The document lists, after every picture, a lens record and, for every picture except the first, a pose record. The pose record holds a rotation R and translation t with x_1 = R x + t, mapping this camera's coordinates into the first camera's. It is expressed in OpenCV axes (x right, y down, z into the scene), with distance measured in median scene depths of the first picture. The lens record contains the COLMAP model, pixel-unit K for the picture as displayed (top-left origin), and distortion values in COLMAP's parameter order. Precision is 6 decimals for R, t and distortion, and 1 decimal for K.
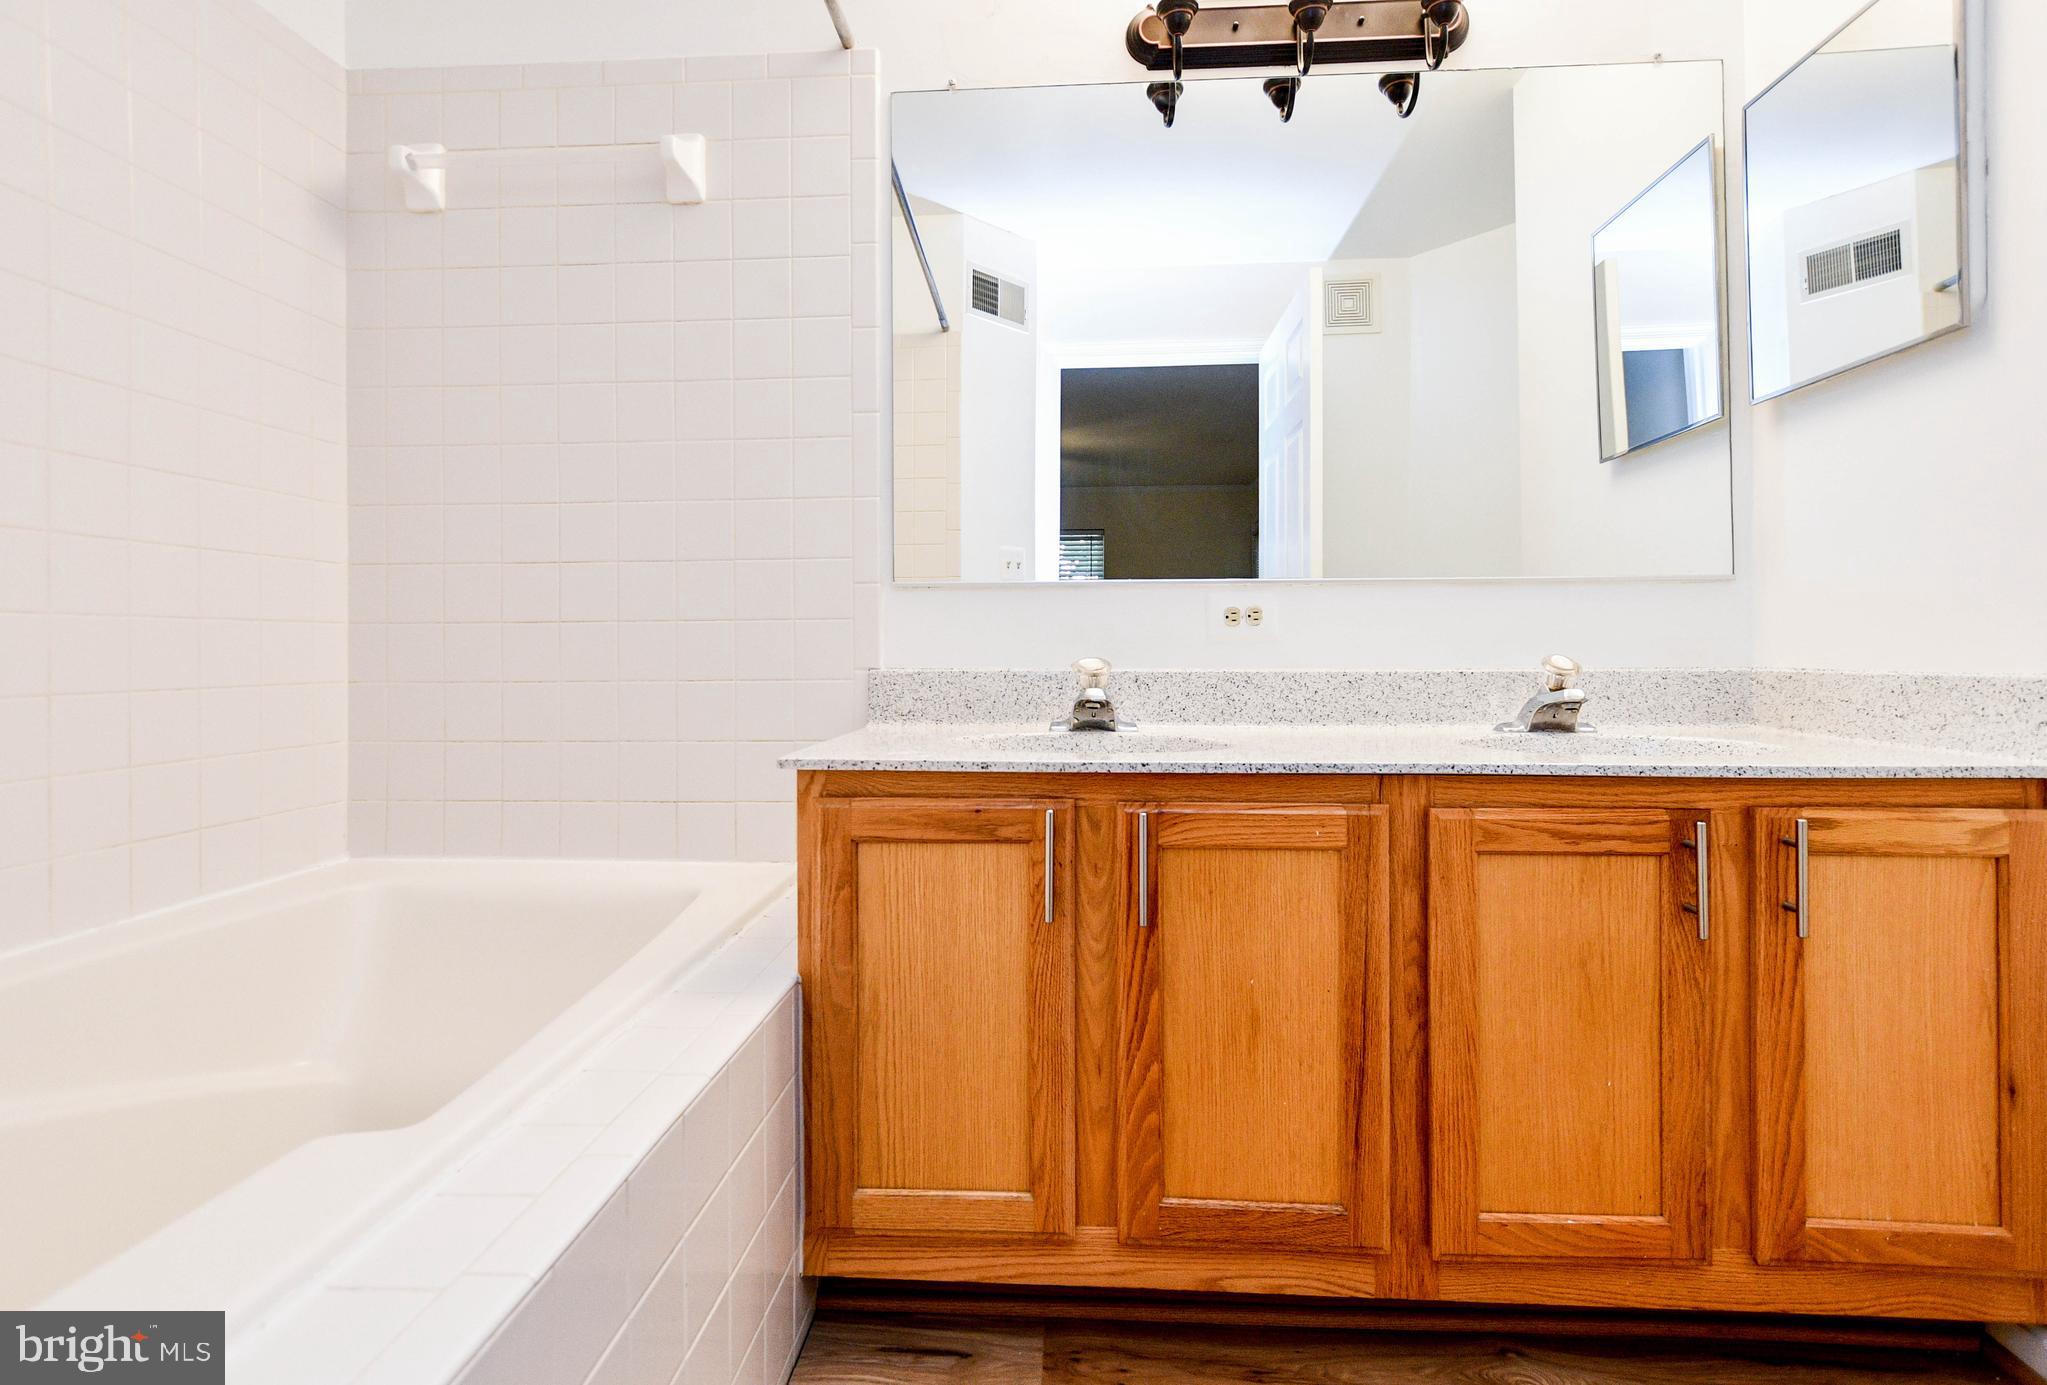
lens RADIAL K [[964.2, 0, 1023.8], [0, 964.2, 653.4], [0, 0, 1]] dist [-0.003695, 0.000048]
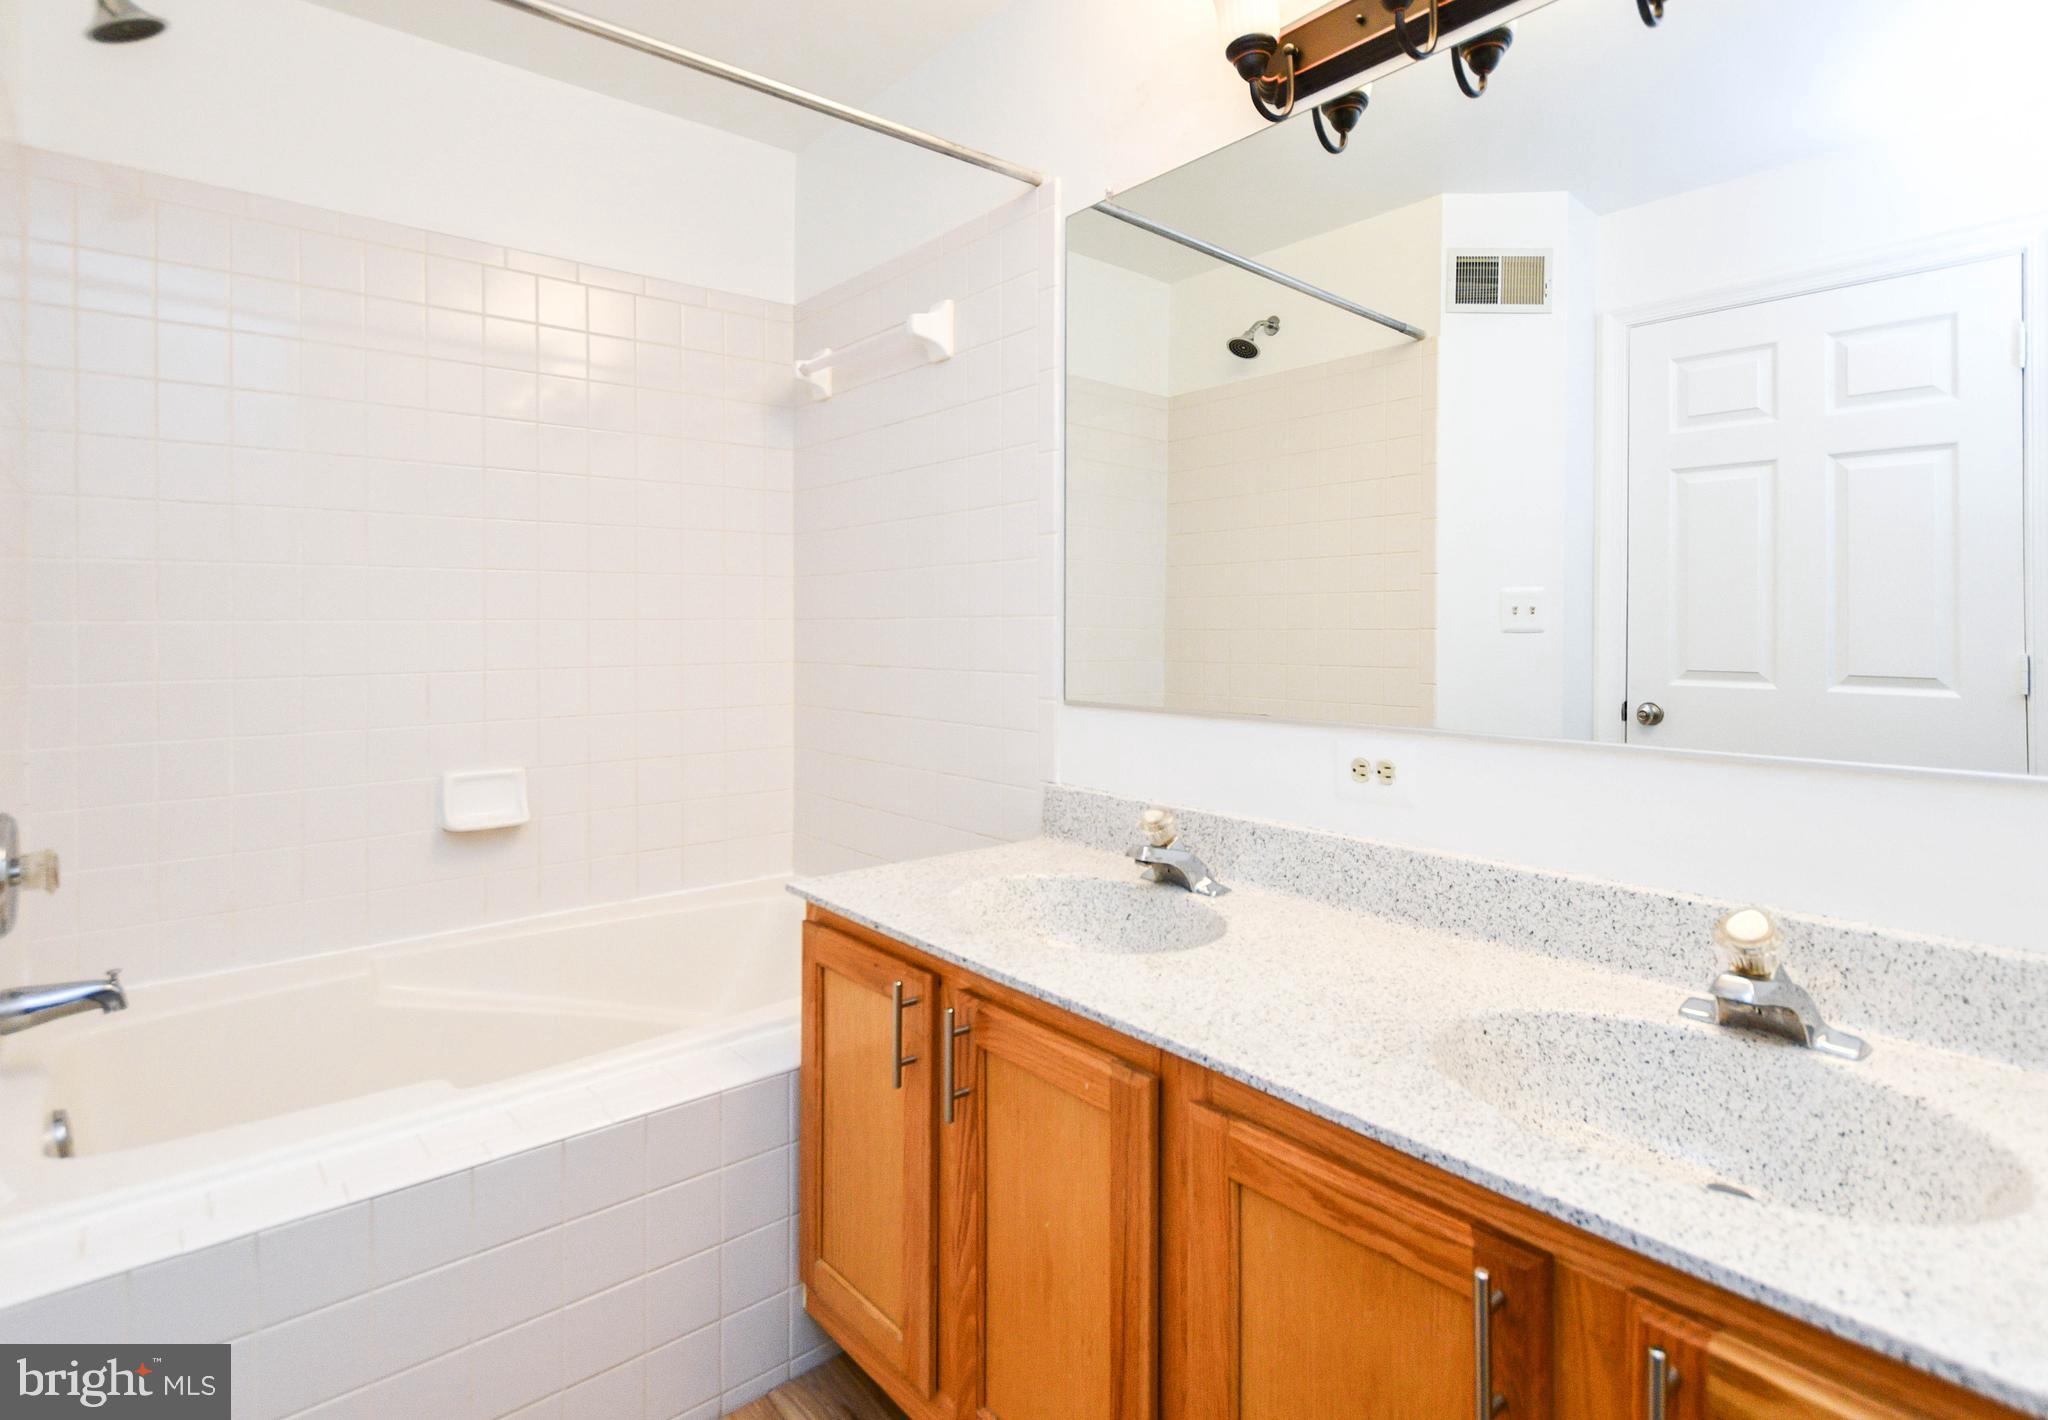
lens RADIAL K [[1044.6, 0, 1023.1], [0, 1044.6, 630.4], [0, 0, 1]] dist [-0.004267, 0.000203]
pose [[0.686047, 0.008063, -0.727512, 0.655937], [-0.002158, 0.999957, 0.009048, -0.161577], [0.727554, -0.004637, 0.686035, 0.216902]]
